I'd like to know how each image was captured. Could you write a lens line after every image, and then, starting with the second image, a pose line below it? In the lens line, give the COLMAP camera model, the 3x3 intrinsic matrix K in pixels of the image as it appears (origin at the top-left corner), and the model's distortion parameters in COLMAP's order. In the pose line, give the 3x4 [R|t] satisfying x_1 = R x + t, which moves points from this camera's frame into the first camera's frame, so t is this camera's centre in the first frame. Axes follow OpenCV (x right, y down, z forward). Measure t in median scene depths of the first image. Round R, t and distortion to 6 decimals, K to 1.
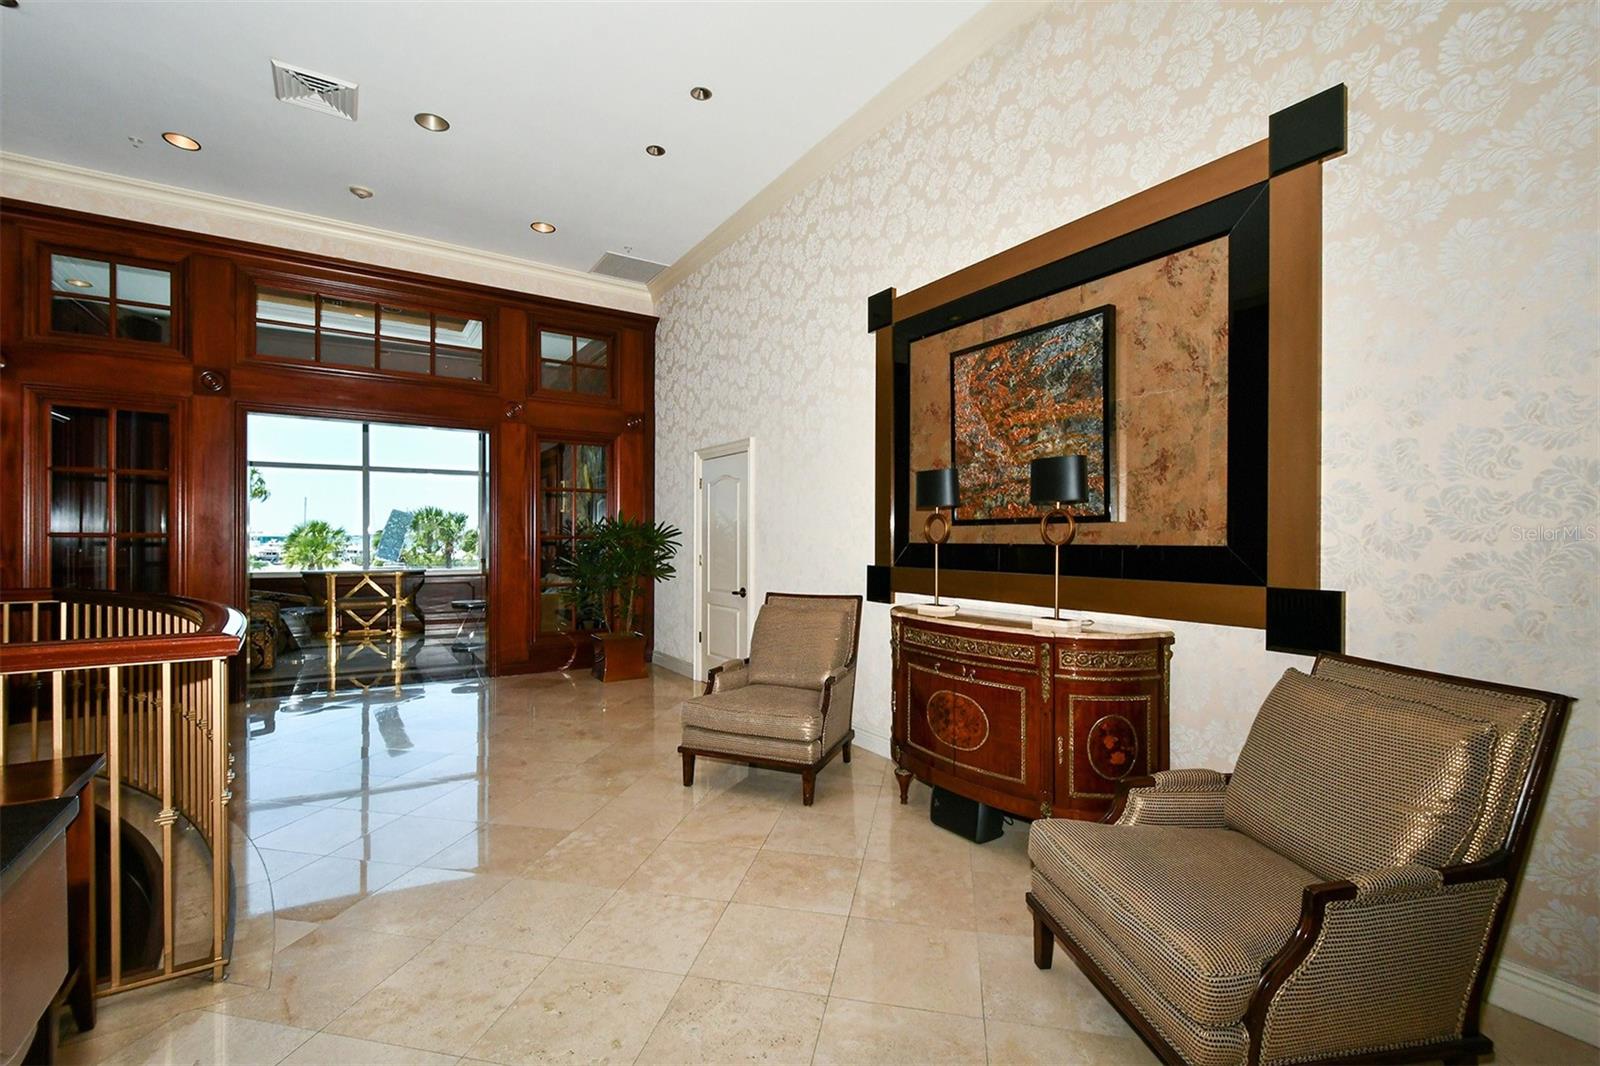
lens RADIAL K [[708.9, 0, 793.3], [0, 708.9, 538.3], [0, 0, 1]] dist [0.002057, 0.000101]
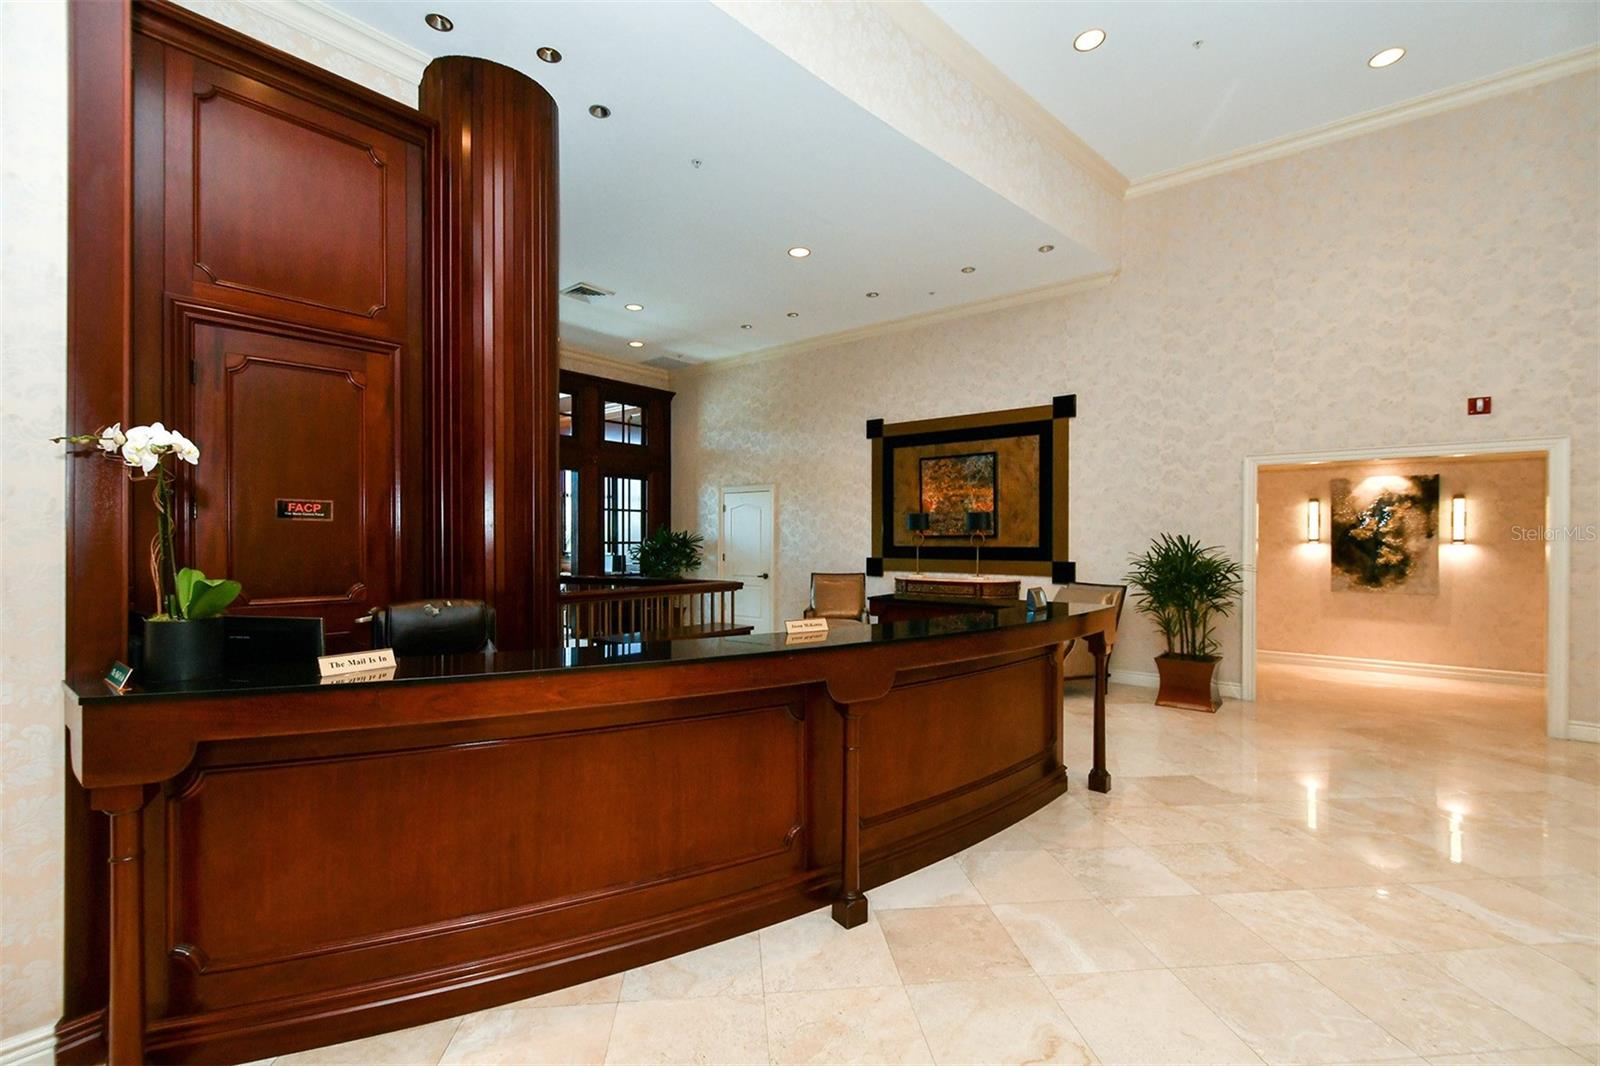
lens RADIAL K [[708.9, 0, 804.6], [0, 708.9, 536.6], [0, 0, 1]] dist [0.002057, 0.000101]
pose [[0.942631, 0.000179, 0.333836, -1.000415], [0.000843, 0.999995, -0.002915, -0.020661], [-0.333835, 0.003029, 0.942627, -1.107727]]
